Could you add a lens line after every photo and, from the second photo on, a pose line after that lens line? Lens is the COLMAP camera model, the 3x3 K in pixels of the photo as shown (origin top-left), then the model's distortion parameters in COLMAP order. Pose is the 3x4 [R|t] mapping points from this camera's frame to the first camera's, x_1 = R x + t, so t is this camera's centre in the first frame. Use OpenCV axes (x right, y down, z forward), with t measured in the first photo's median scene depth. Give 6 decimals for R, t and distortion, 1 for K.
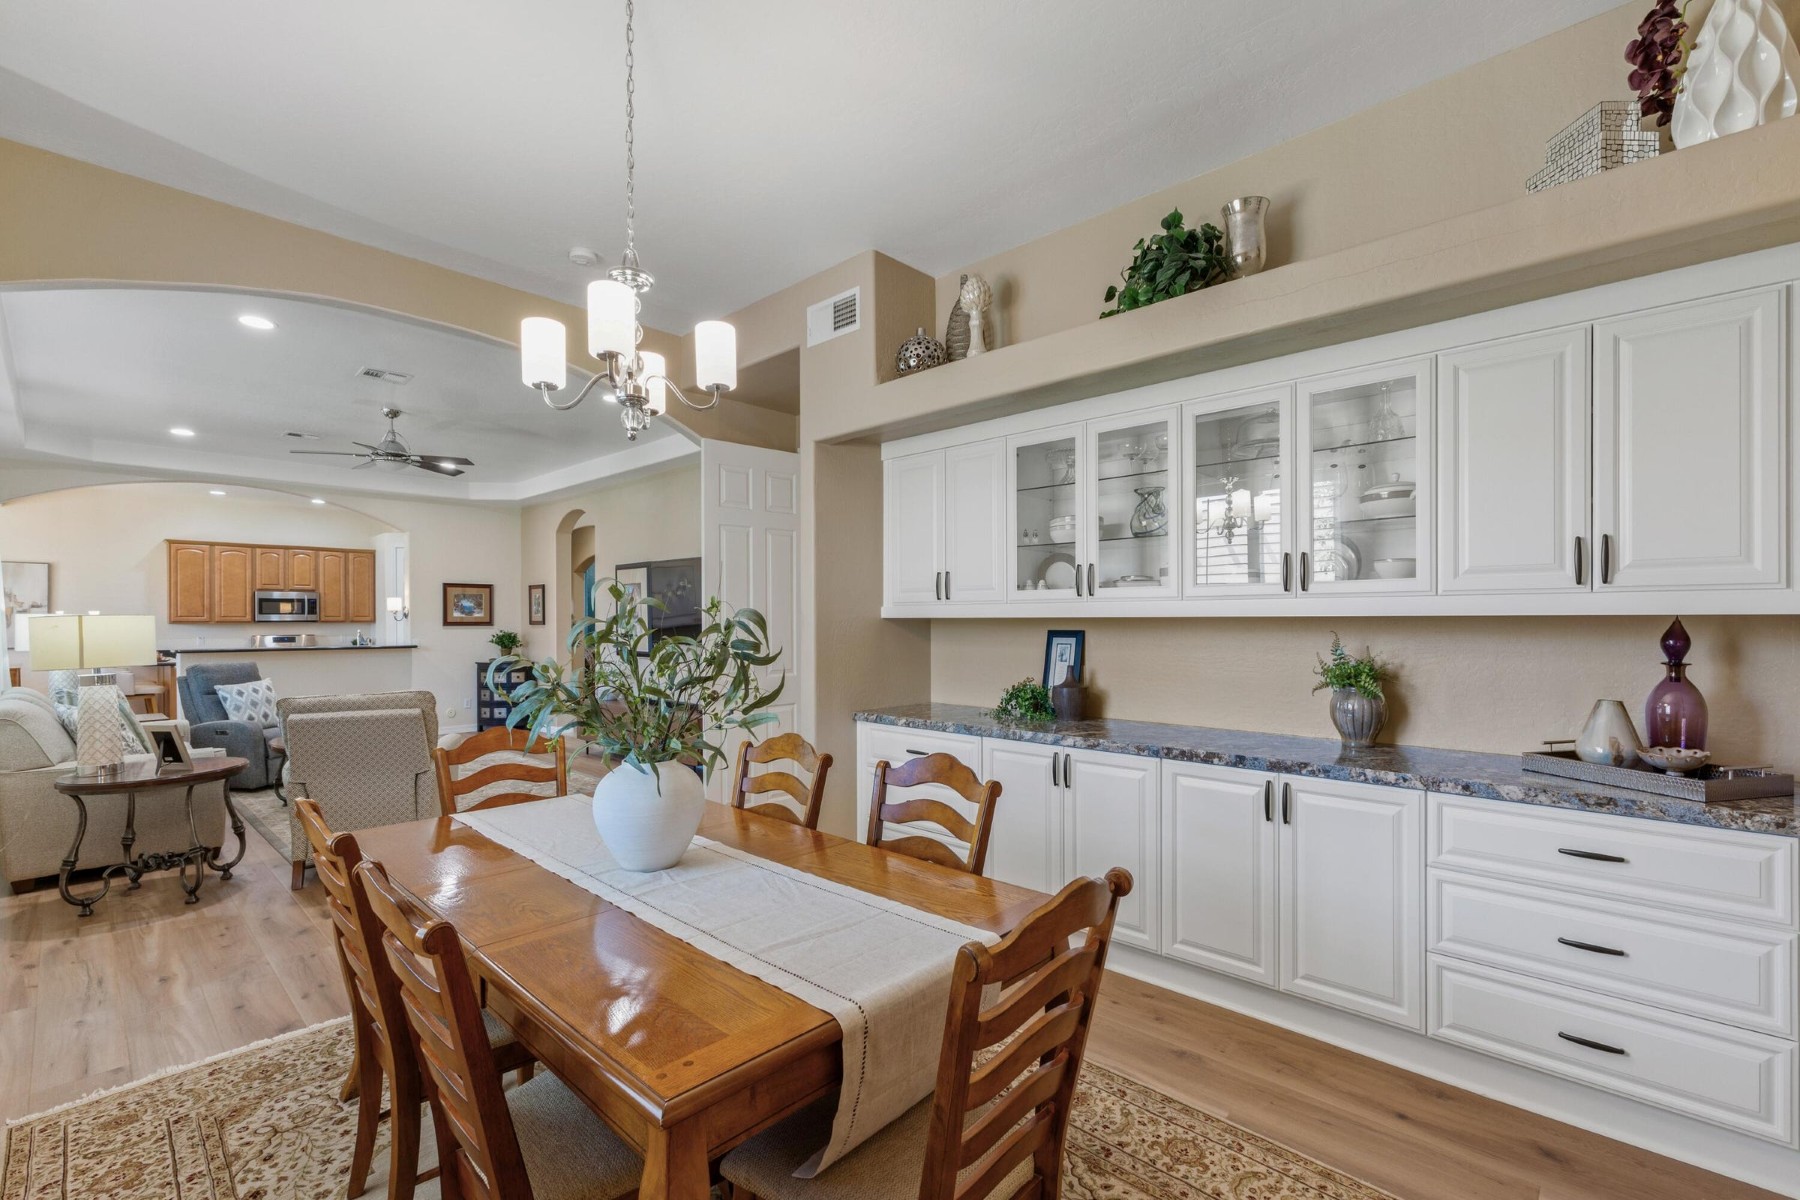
lens RADIAL K [[762.9, 0, 895.7], [0, 762.9, 639.4], [0, 0, 1]] dist [-0.004319, 0.004314]
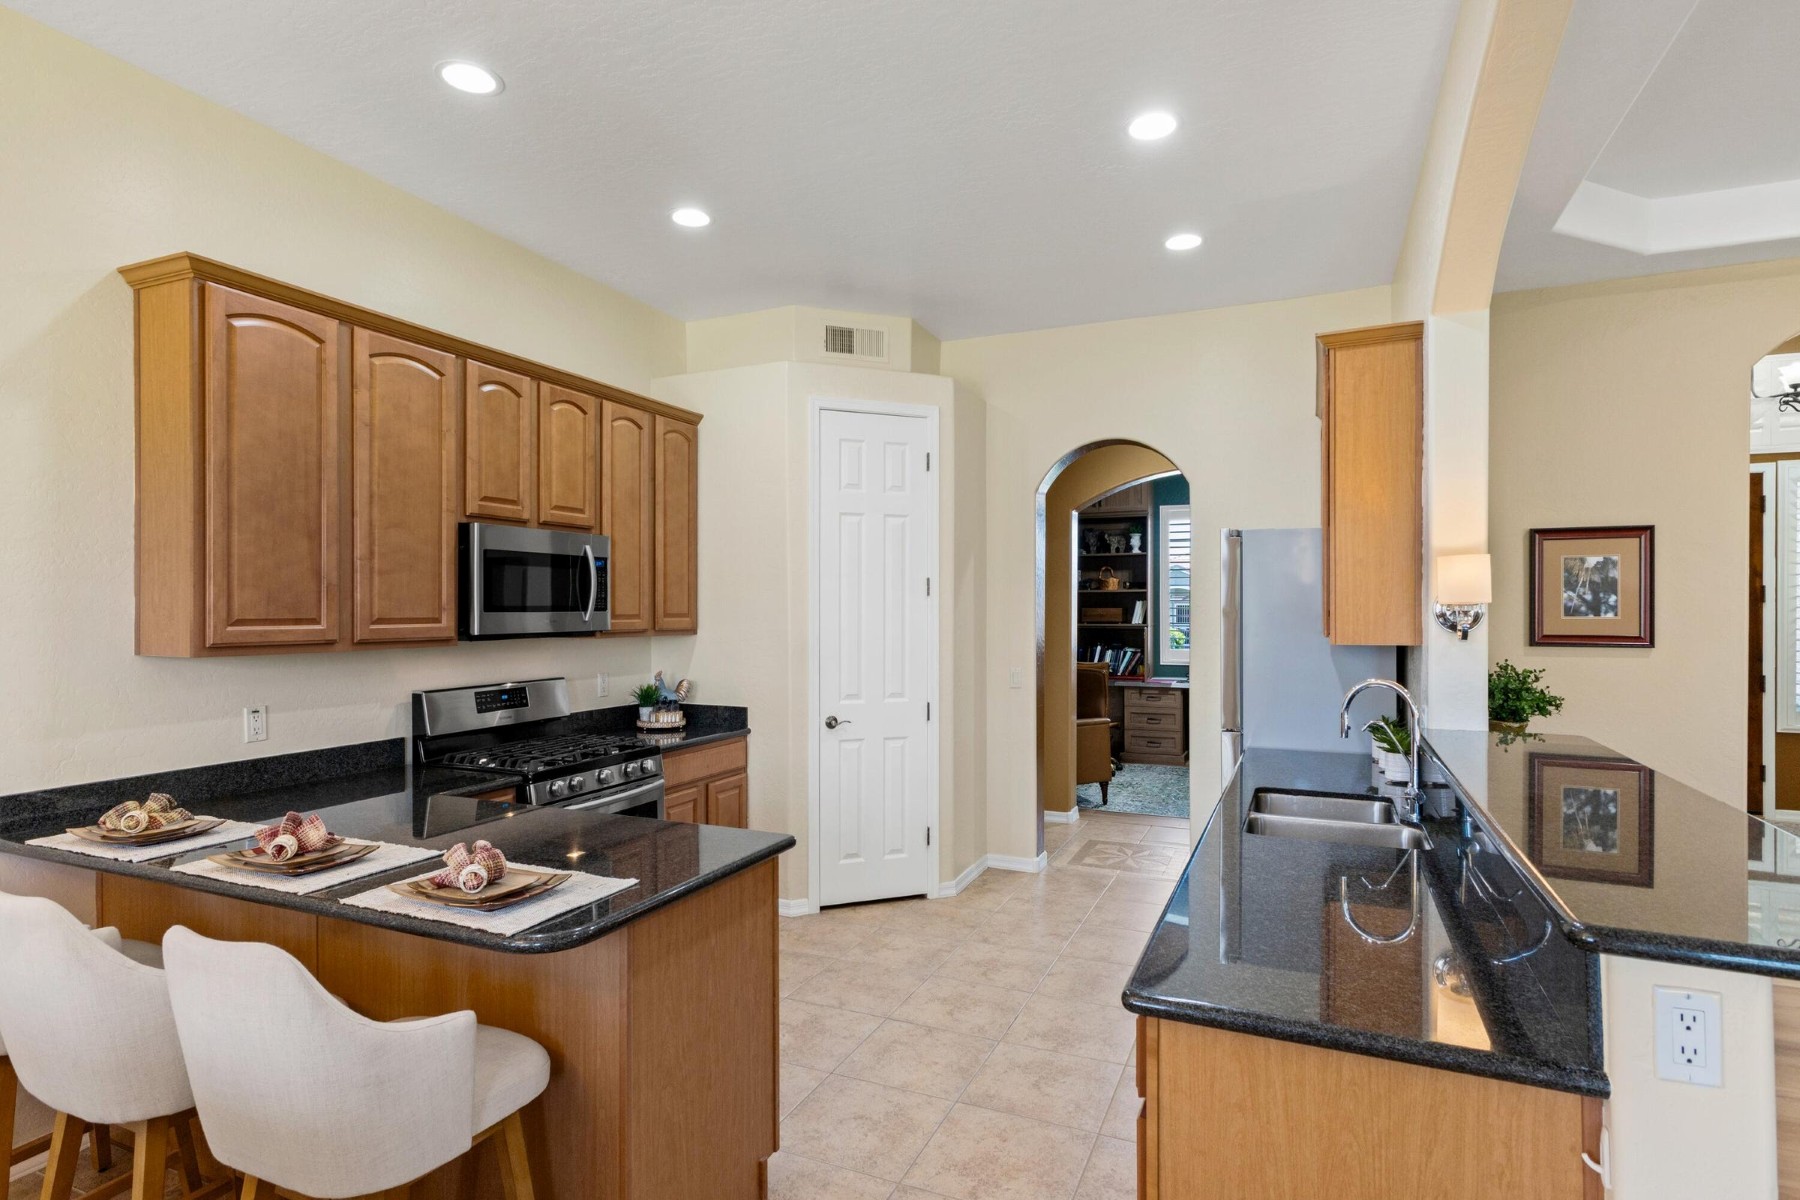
lens RADIAL K [[975.9, 0, 829.9], [0, 975.9, 597.5], [0, 0, 1]] dist [-0.002664, 0.000430]
pose [[0.942123, 0.015136, 0.334926, -0.853145], [-0.001705, 0.999184, -0.040359, -0.024545], [-0.335263, 0.037452, 0.941380, 0.657696]]
